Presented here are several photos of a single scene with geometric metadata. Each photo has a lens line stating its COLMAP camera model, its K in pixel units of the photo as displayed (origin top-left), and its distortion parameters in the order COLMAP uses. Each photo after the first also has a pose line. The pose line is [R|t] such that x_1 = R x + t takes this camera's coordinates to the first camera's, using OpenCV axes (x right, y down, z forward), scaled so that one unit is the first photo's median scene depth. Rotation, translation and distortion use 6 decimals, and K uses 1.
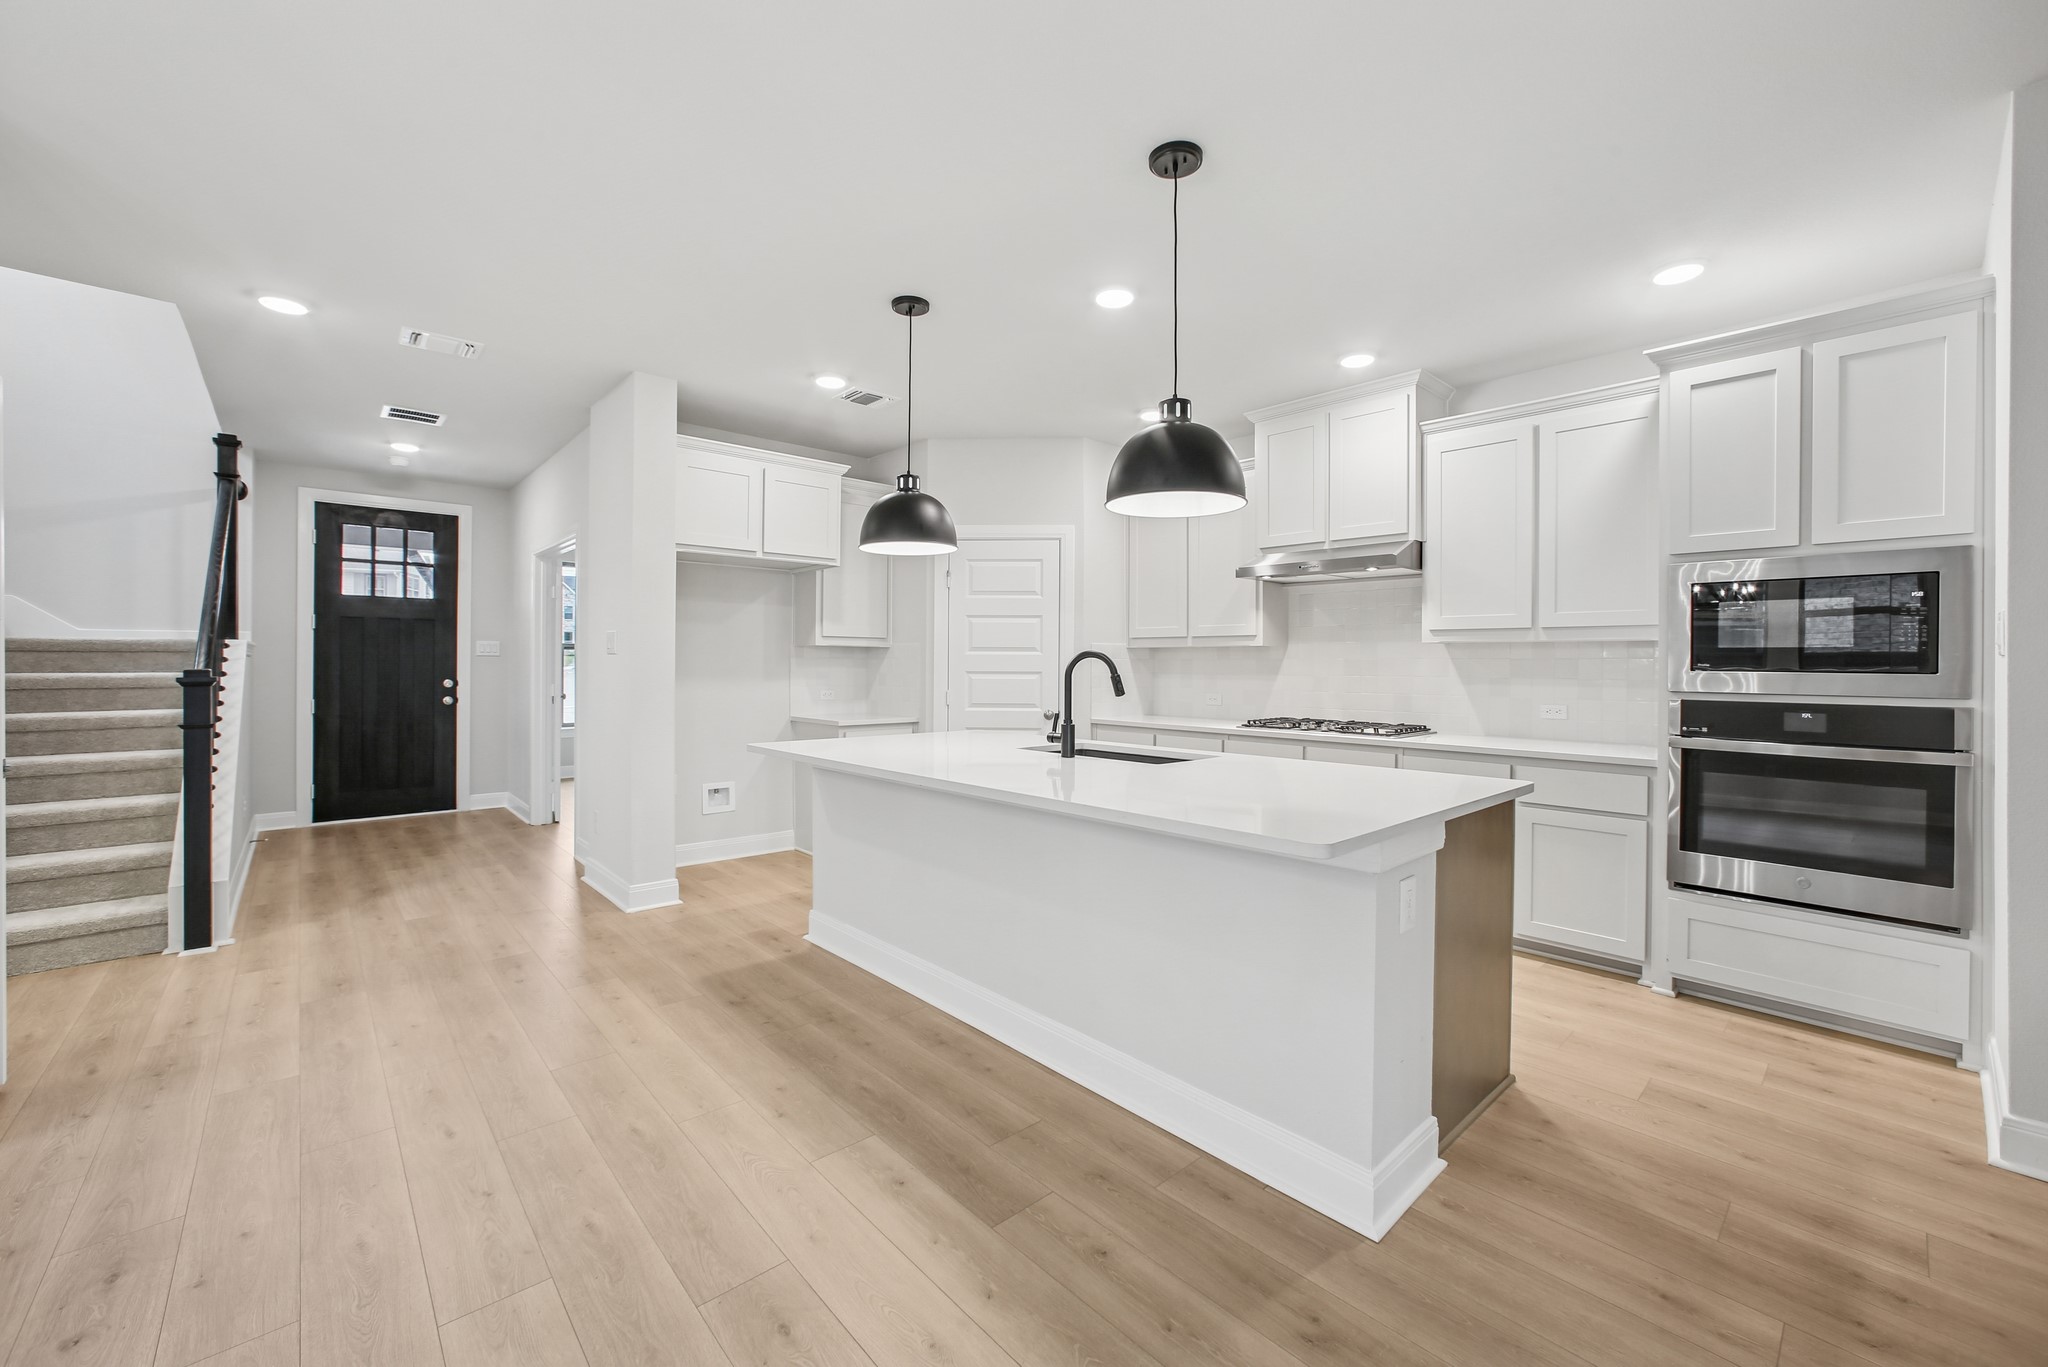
lens RADIAL K [[820.7, 0, 1018.5], [0, 820.7, 658.4], [0, 0, 1]] dist [-0.027591, 0.009134]
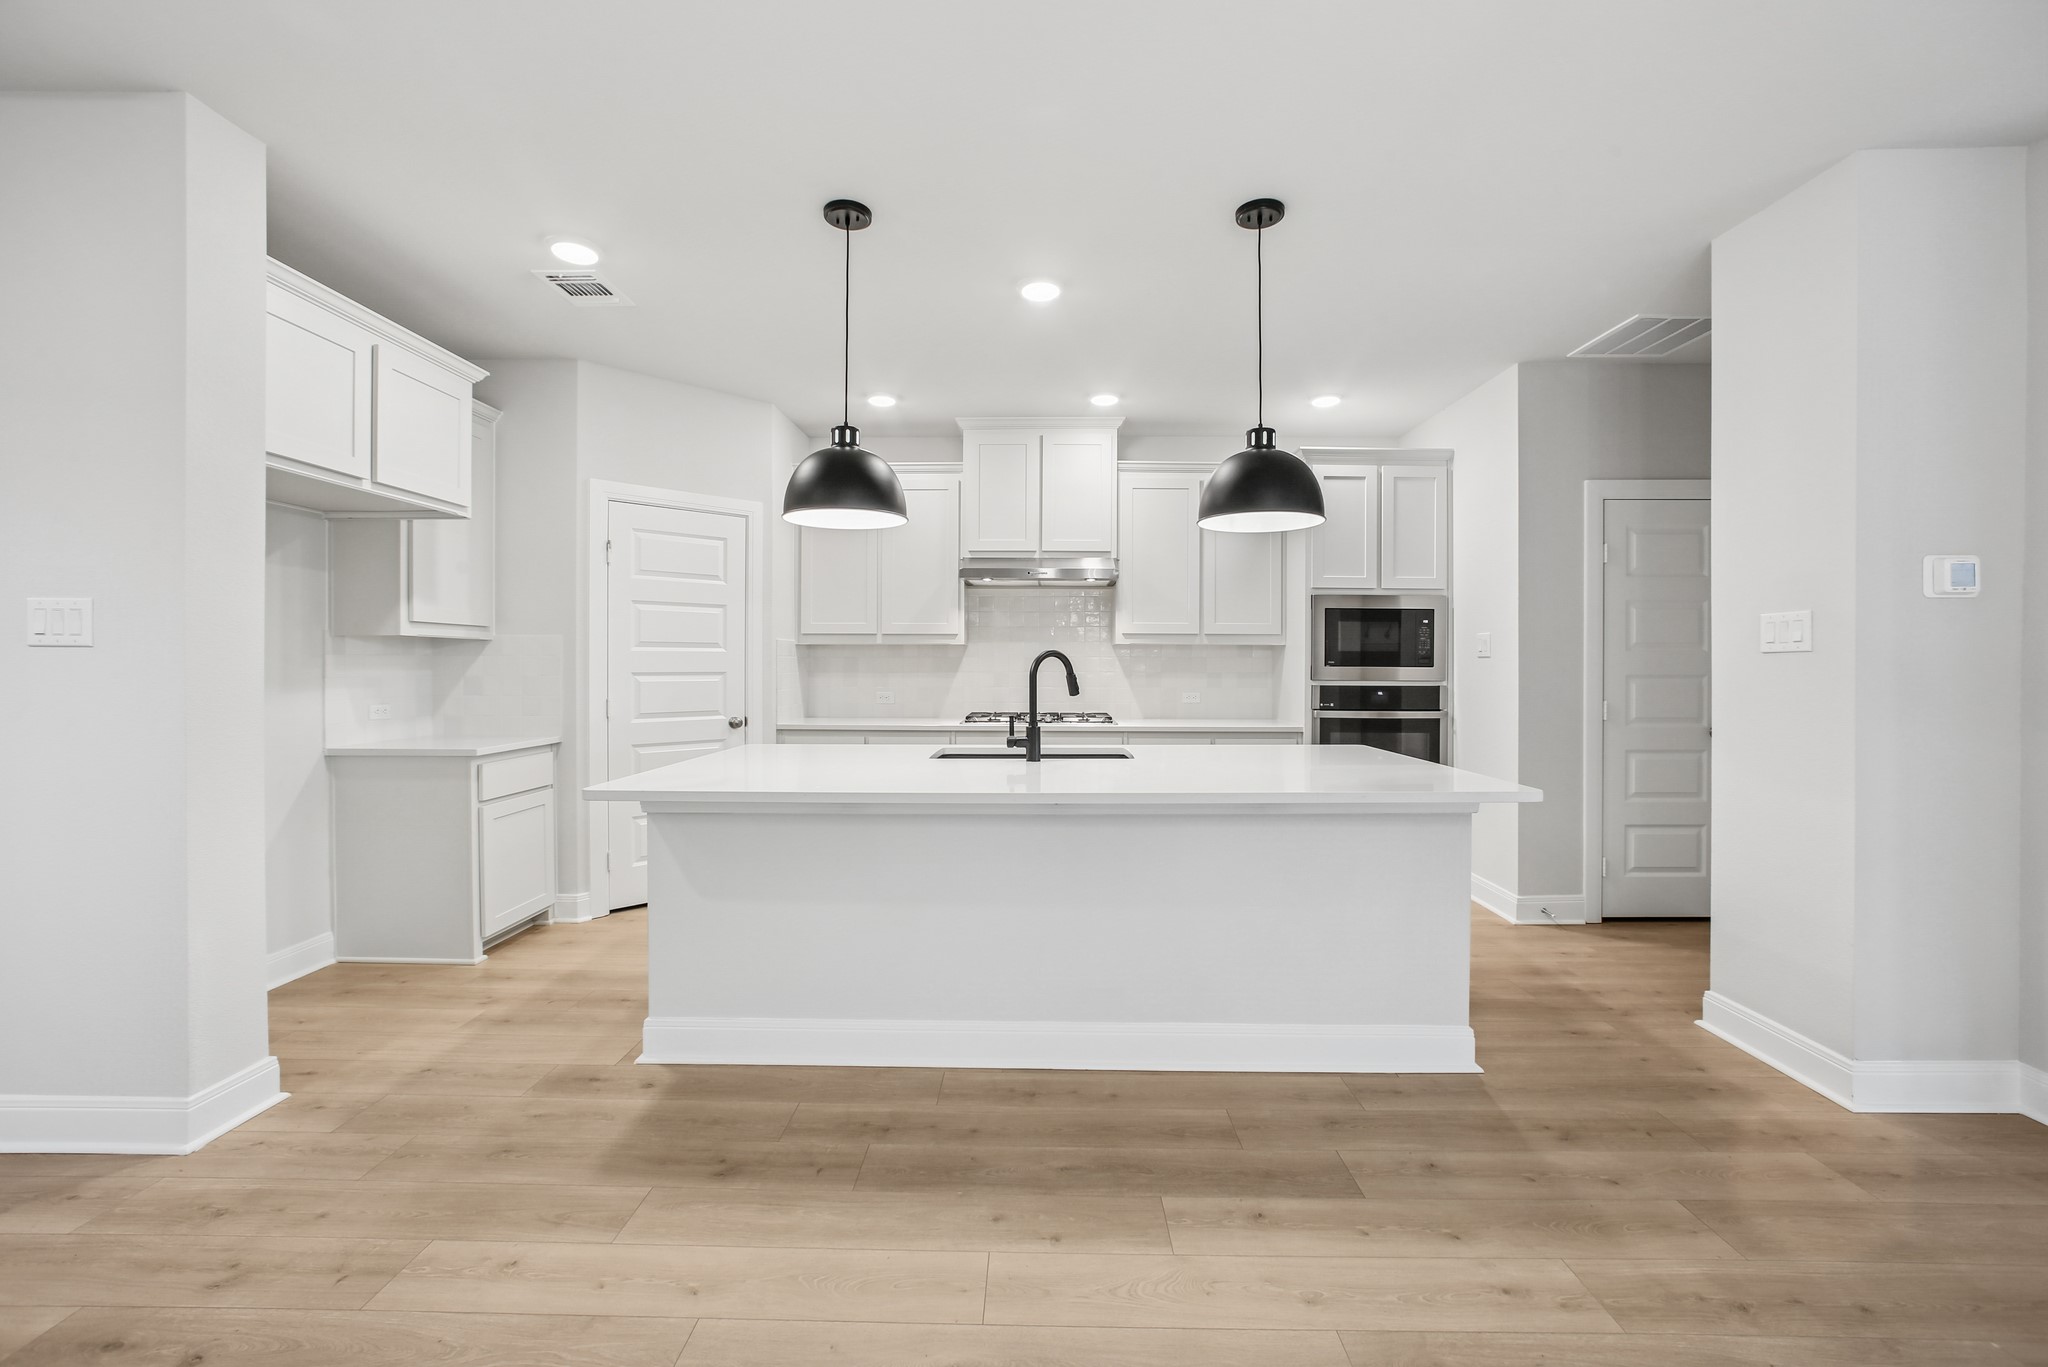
lens RADIAL K [[820.7, 0, 1025.5], [0, 820.7, 664.4], [0, 0, 1]] dist [-0.027591, 0.009134]
pose [[0.681313, -0.005931, 0.731968, -0.569877], [-0.003062, 0.999935, 0.010952, -0.002210], [-0.731986, -0.009703, 0.681251, 0.315947]]
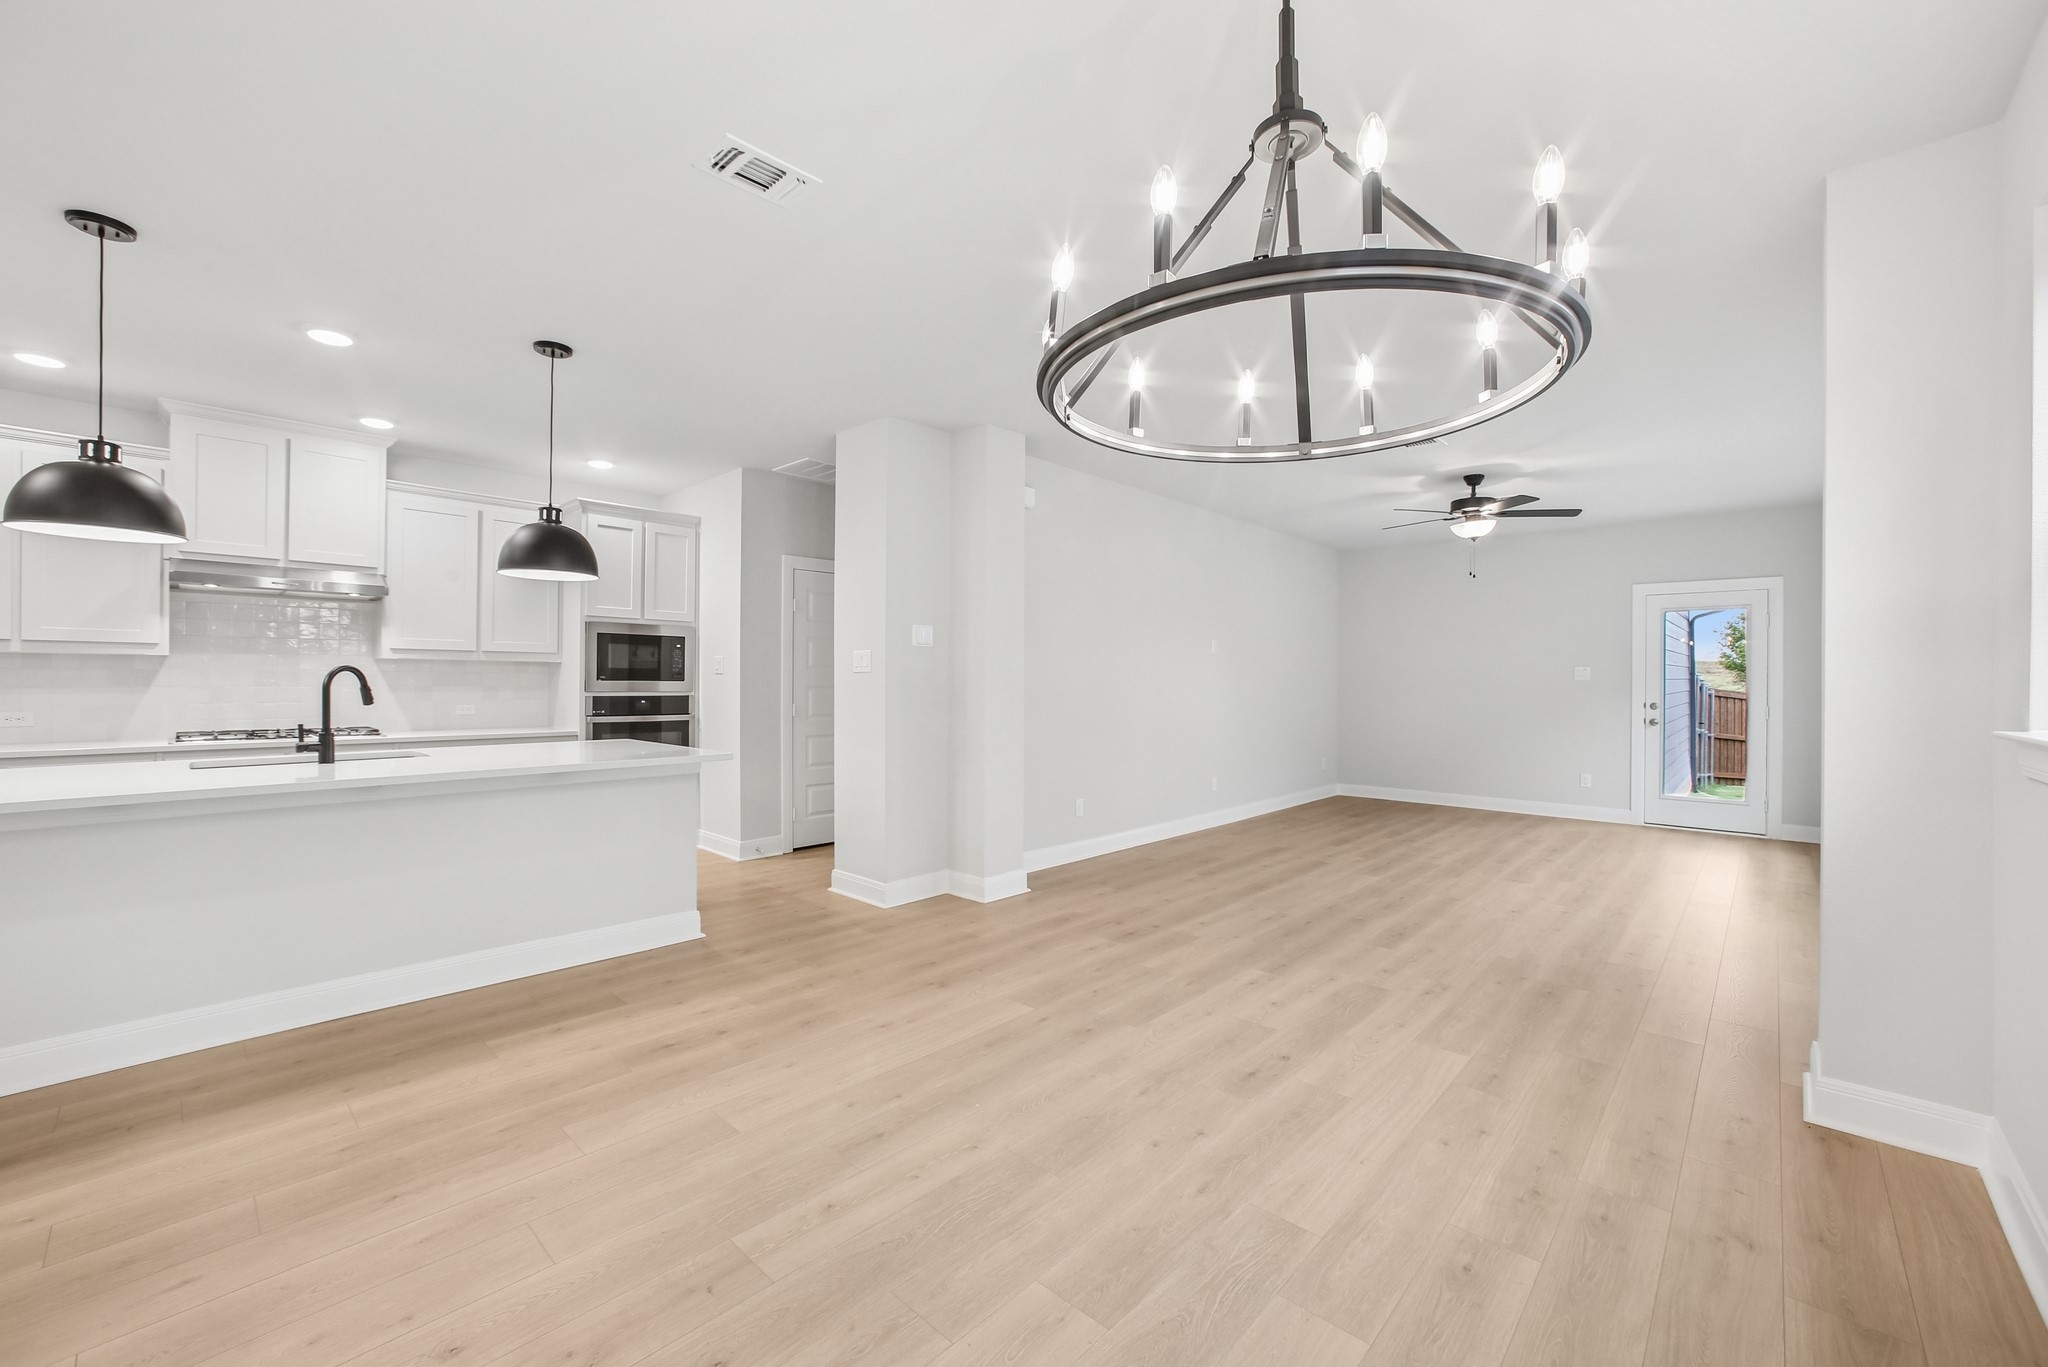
lens RADIAL K [[820.7, 0, 1024.4], [0, 820.7, 678.0], [0, 0, 1]] dist [-0.027591, 0.009134]
pose [[-0.086907, -0.003916, 0.996209, -0.947147], [-0.011928, 0.999925, 0.002890, -0.005487], [-0.996145, -0.011632, -0.086947, 0.162351]]
